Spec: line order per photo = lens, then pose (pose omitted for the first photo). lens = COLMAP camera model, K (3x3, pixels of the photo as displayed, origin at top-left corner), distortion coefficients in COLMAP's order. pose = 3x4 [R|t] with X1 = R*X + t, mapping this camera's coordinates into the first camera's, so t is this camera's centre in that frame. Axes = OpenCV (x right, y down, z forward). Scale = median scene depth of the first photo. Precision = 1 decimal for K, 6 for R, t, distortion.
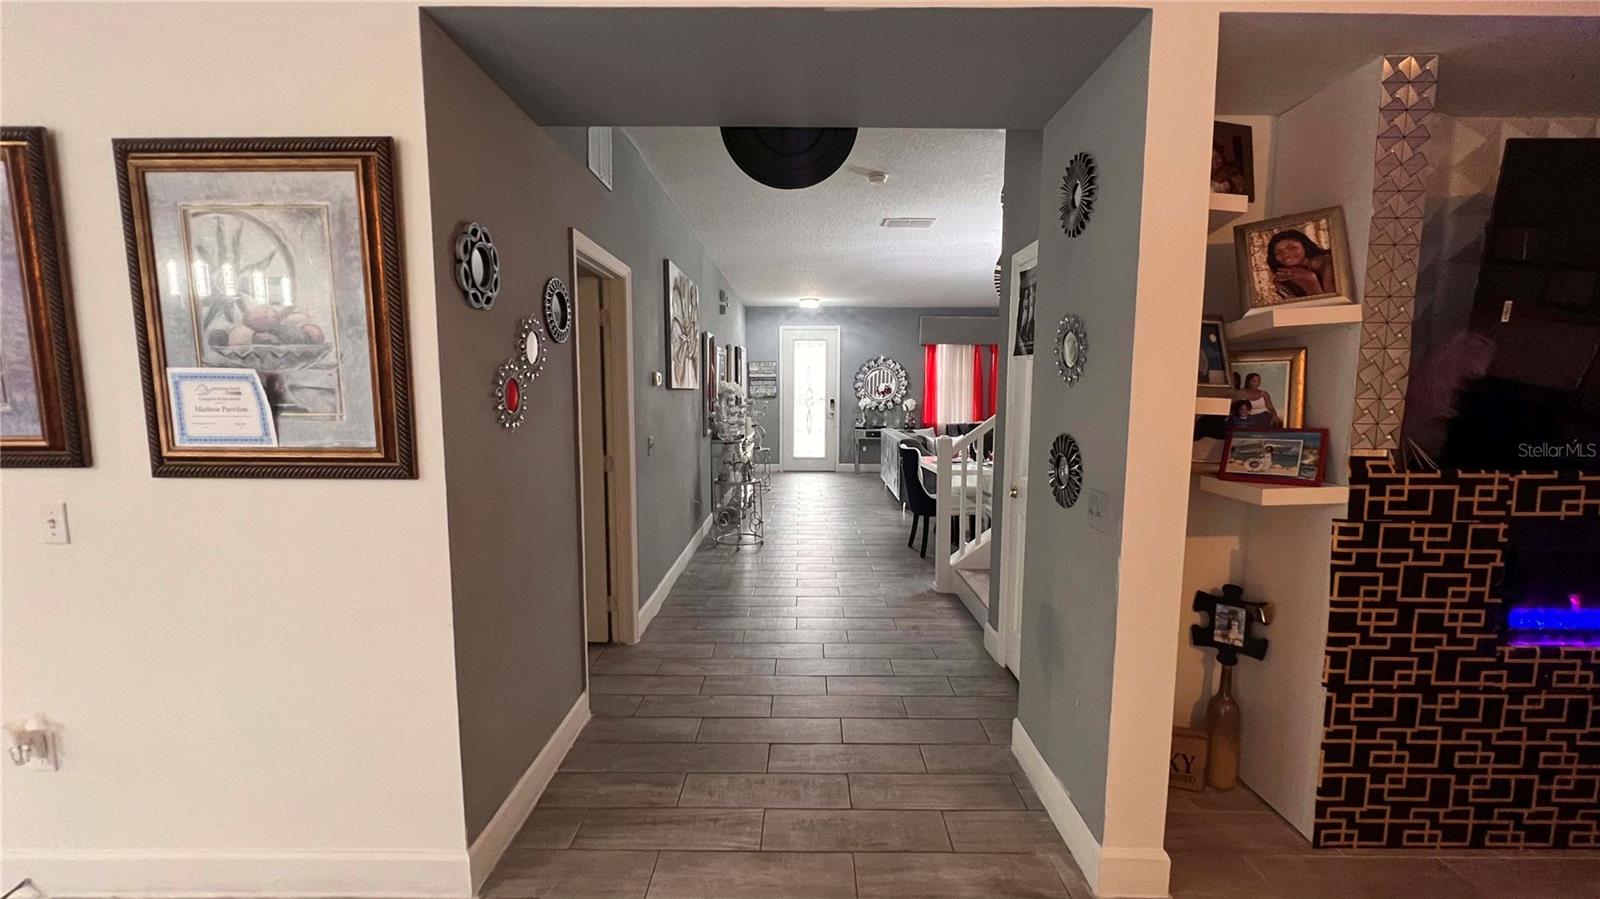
lens RADIAL K [[633.1, 0, 799.7], [0, 633.1, 453.4], [0, 0, 1]] dist [-0.001743, -0.000122]
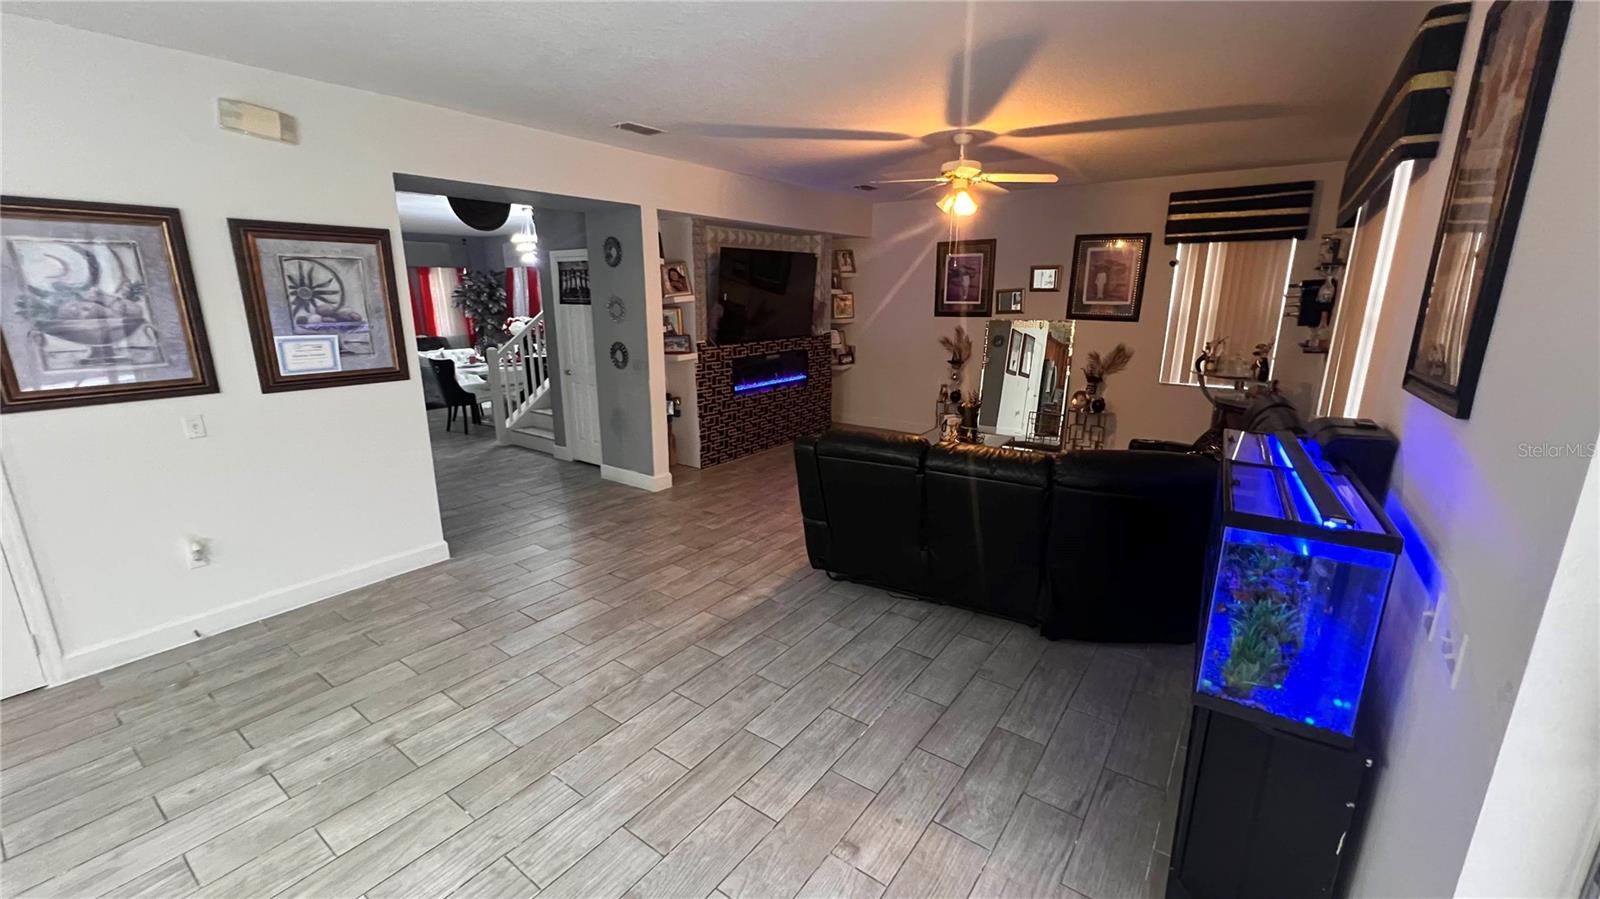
lens RADIAL K [[633.1, 0, 800.5], [0, 633.1, 446.9], [0, 0, 1]] dist [-0.001743, -0.000122]
pose [[0.584231, -0.193182, 0.788261, -1.442216], [0.081114, 0.980293, 0.180126, -0.015583], [-0.807524, -0.041296, 0.588387, -1.325480]]
